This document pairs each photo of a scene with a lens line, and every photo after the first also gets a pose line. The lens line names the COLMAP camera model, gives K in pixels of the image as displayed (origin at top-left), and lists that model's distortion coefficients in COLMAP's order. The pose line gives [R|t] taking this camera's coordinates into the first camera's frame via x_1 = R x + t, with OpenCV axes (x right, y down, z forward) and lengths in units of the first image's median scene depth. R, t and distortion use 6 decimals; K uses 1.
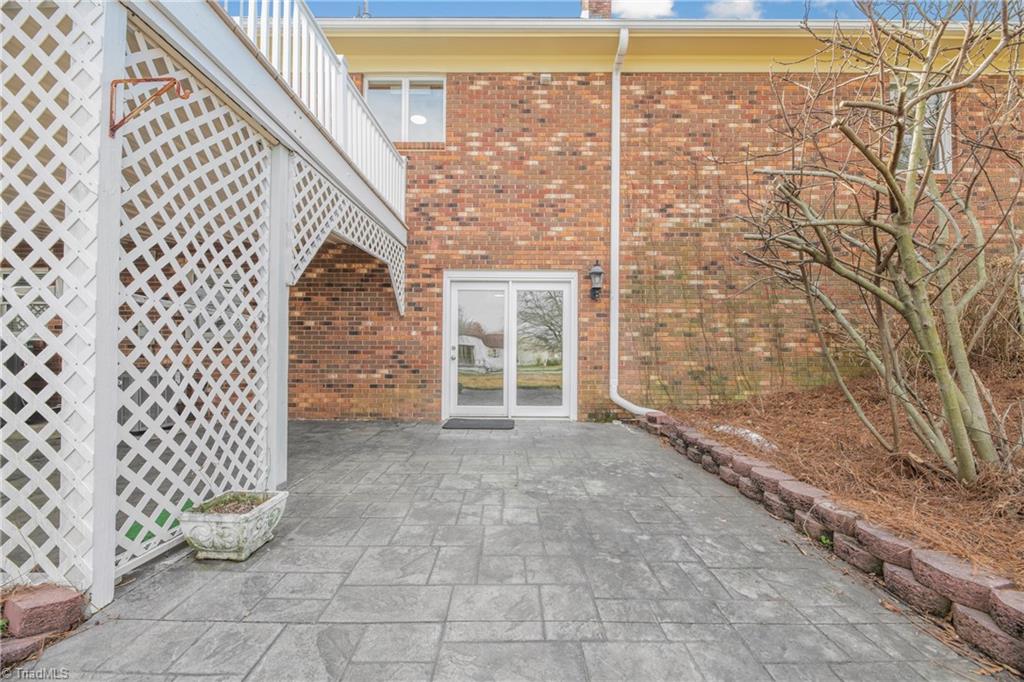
lens RADIAL K [[412.6, 0, 511.3], [0, 412.6, 340.5], [0, 0, 1]] dist [-0.002288, -0.000279]
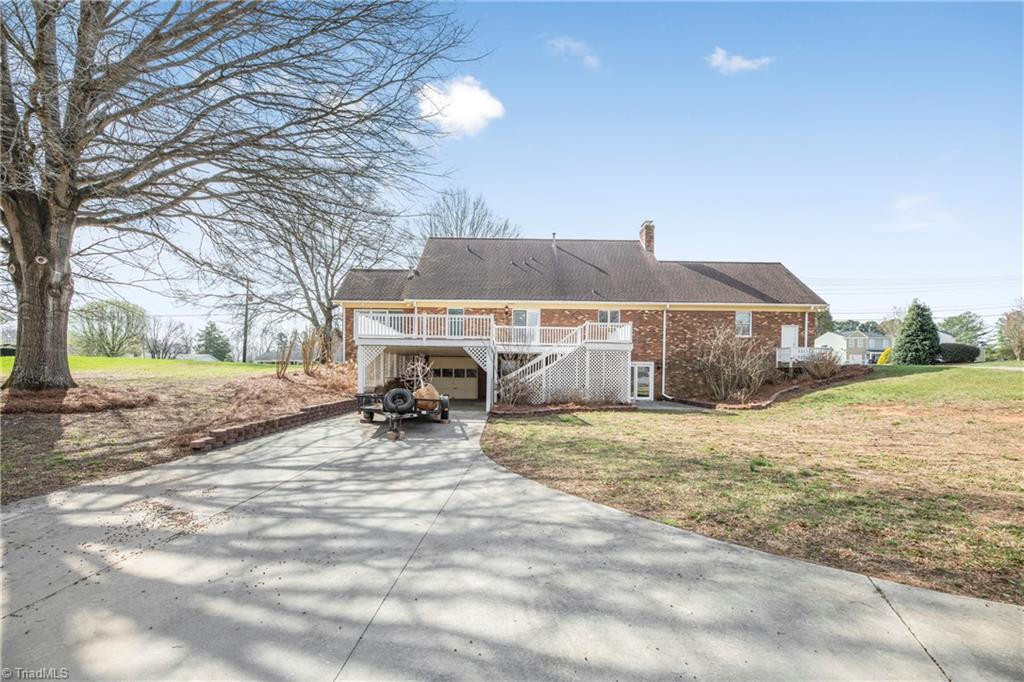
lens RADIAL K [[412.6, 0, 512.5], [0, 412.6, 343.2], [0, 0, 1]] dist [-0.002288, -0.000279]
pose [[0.999894, 0.010421, 0.010132, -1.207576], [-0.010567, 0.999839, 0.014501, -0.384936], [-0.009980, -0.014607, 0.999844, -2.853605]]
